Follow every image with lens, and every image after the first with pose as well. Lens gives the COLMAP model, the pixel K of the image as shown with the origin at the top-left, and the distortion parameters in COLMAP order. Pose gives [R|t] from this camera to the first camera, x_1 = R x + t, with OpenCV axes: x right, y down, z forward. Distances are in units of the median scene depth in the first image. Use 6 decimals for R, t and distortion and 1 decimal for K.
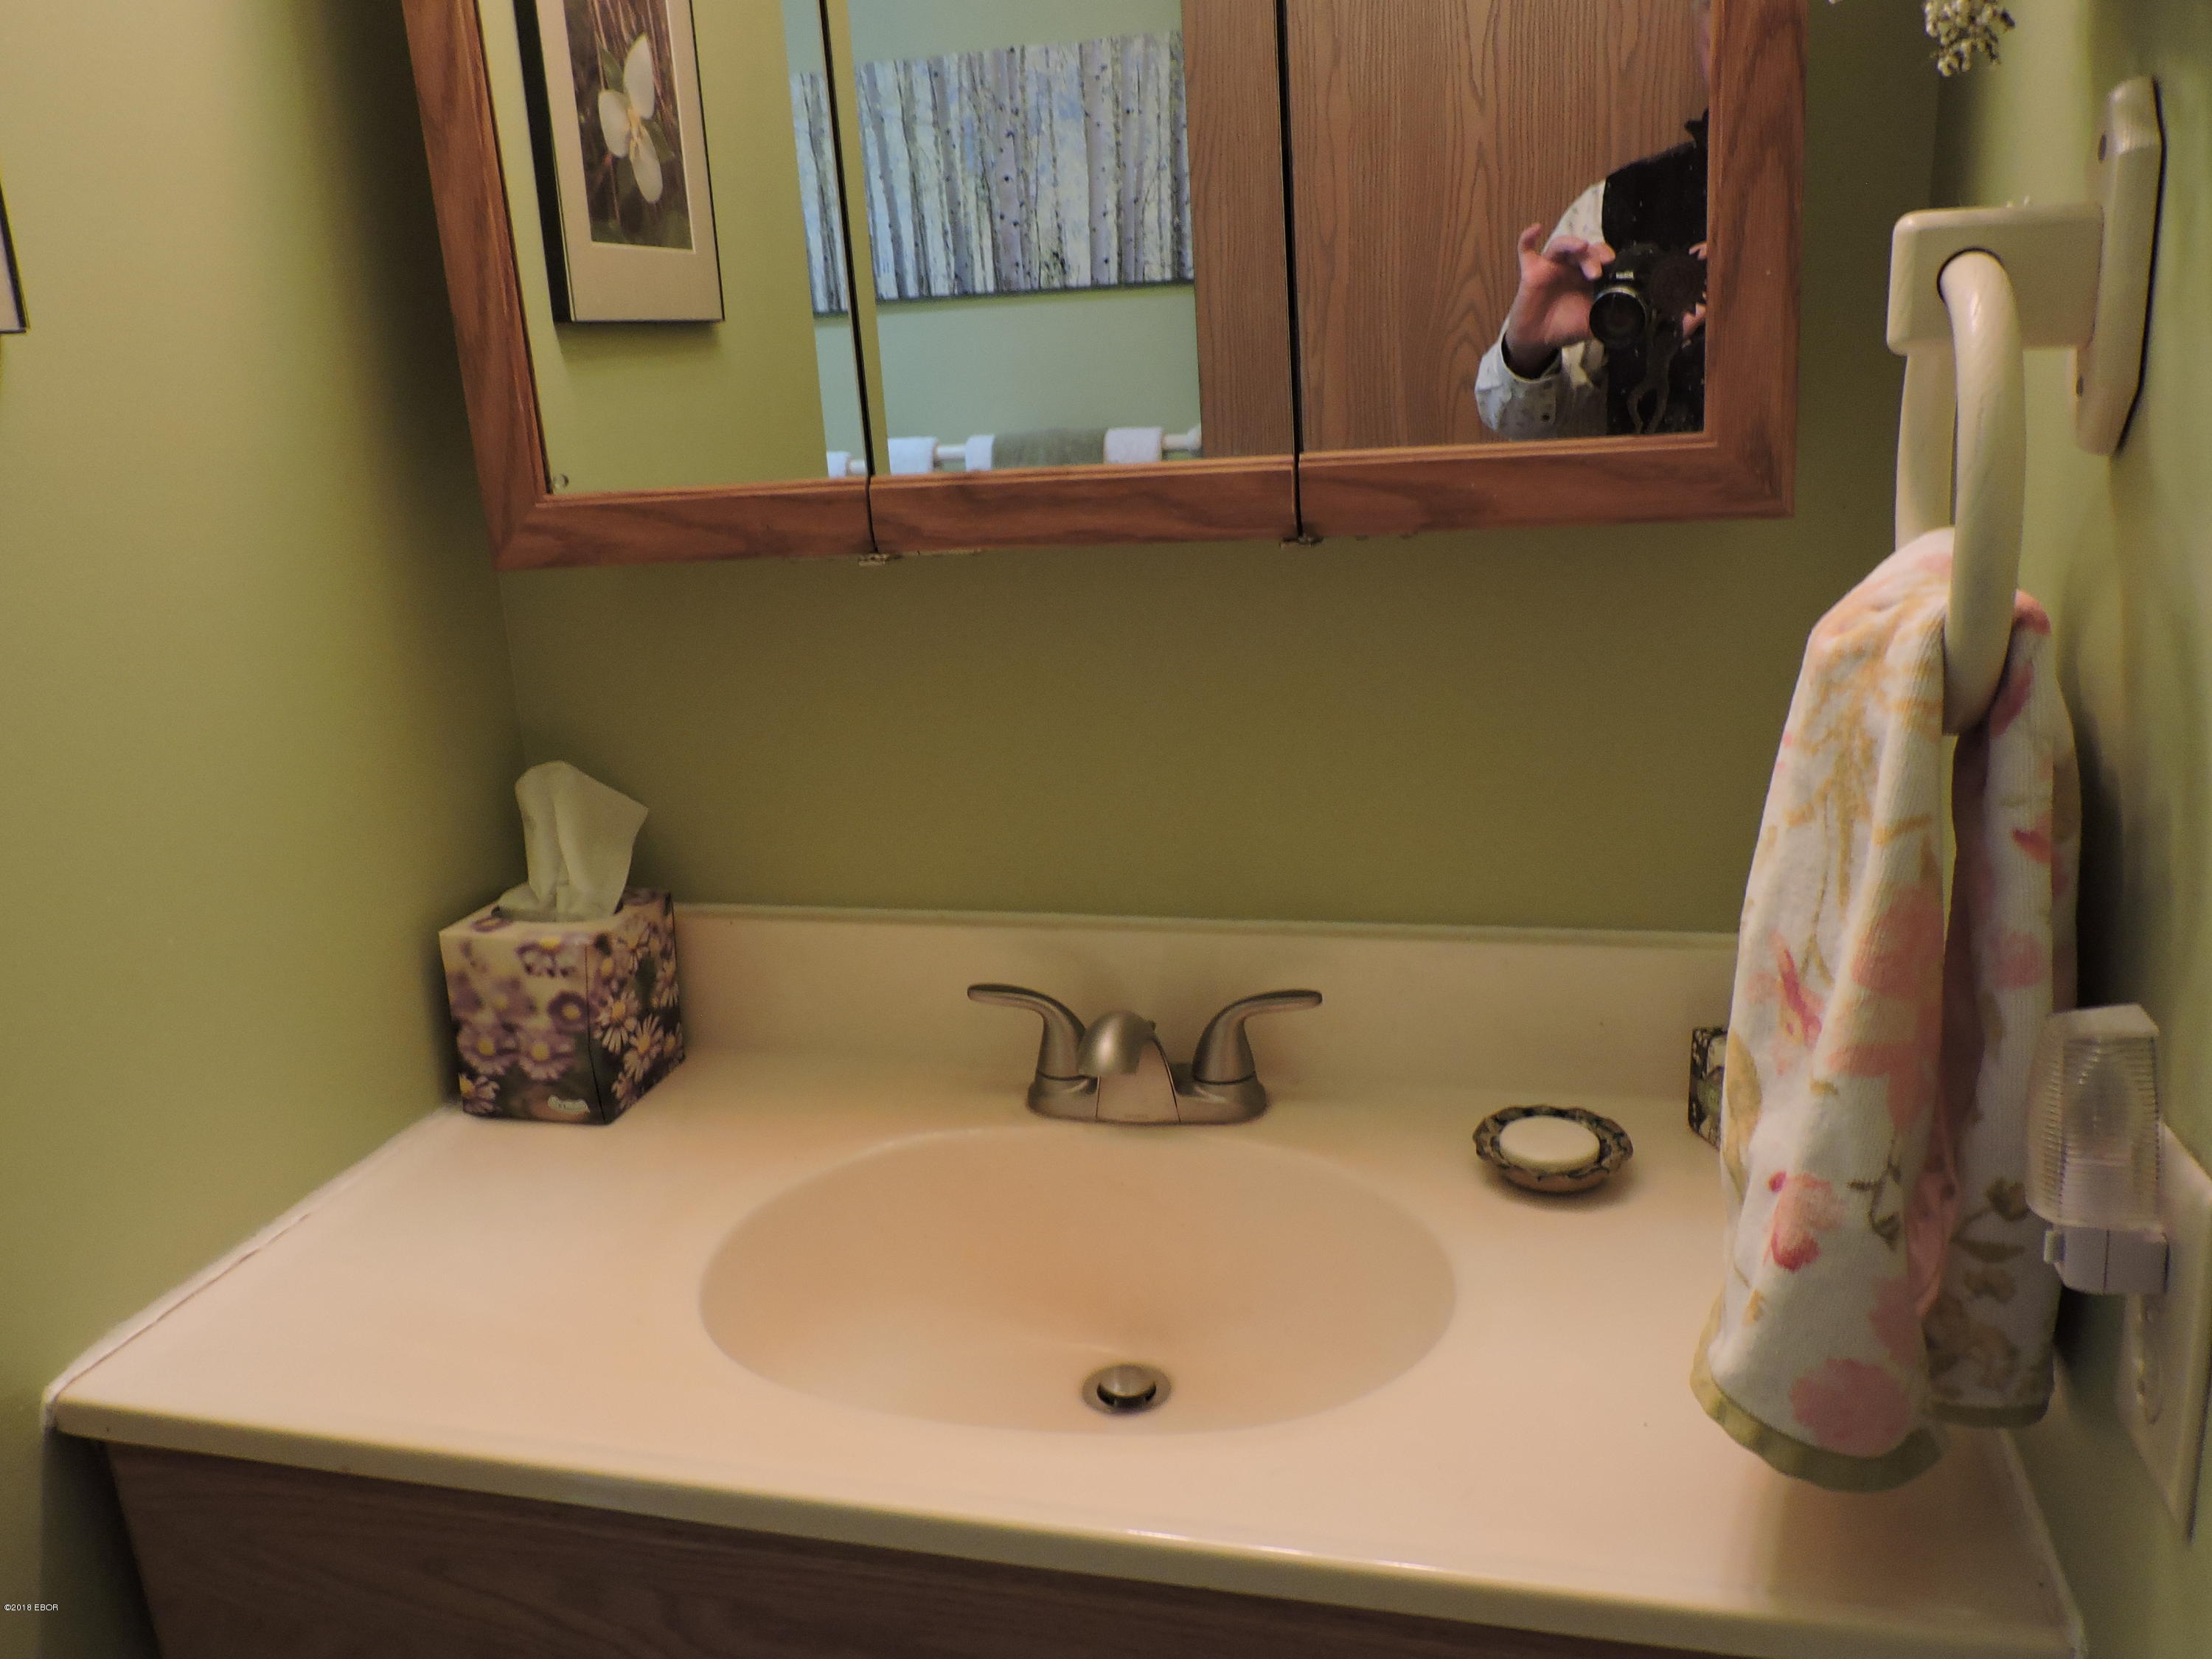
lens RADIAL K [[1763.5, 0, 1104.8], [0, 1763.5, 836.0], [0, 0, 1]] dist [-0.011958, -0.000189]
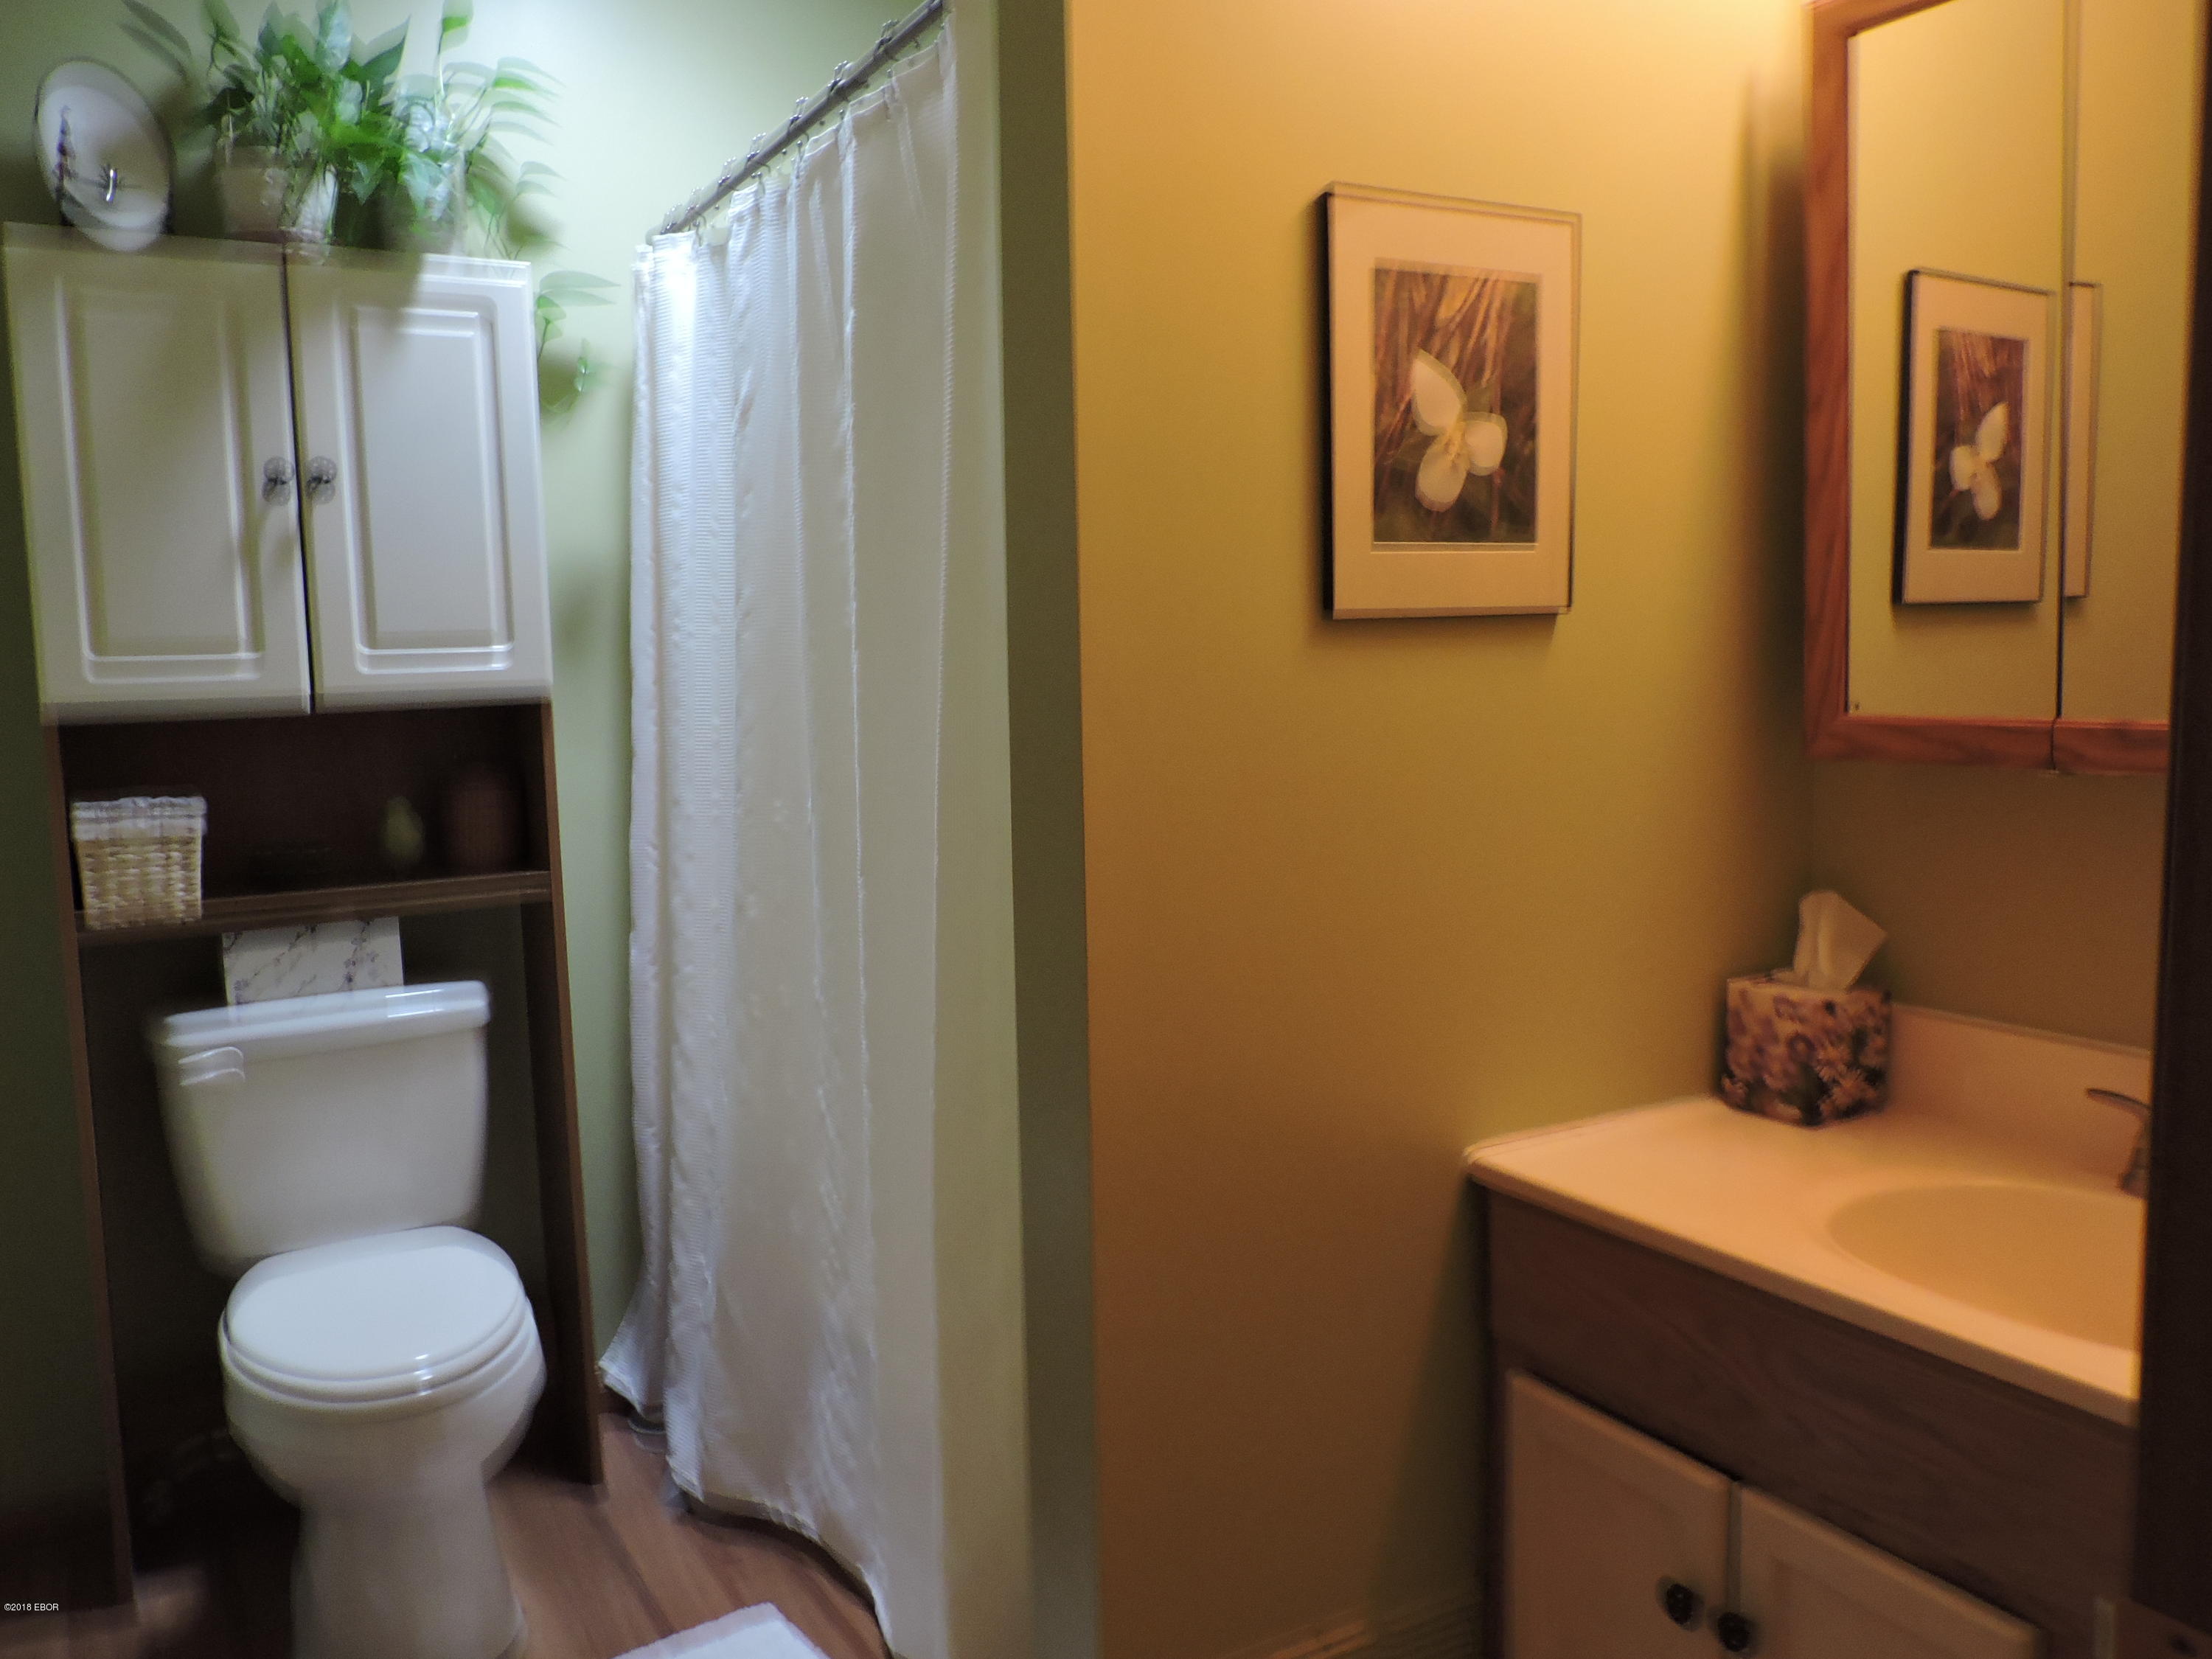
lens RADIAL K [[1763.5, 0, 1104.8], [0, 1763.5, 836.0], [0, 0, 1]] dist [-0.011958, -0.000189]
pose [[0.707577, 0.122742, -0.695895, 0.302052], [-0.209263, 0.977022, -0.040450, 0.106883], [0.674940, 0.174247, 0.717004, -0.519152]]
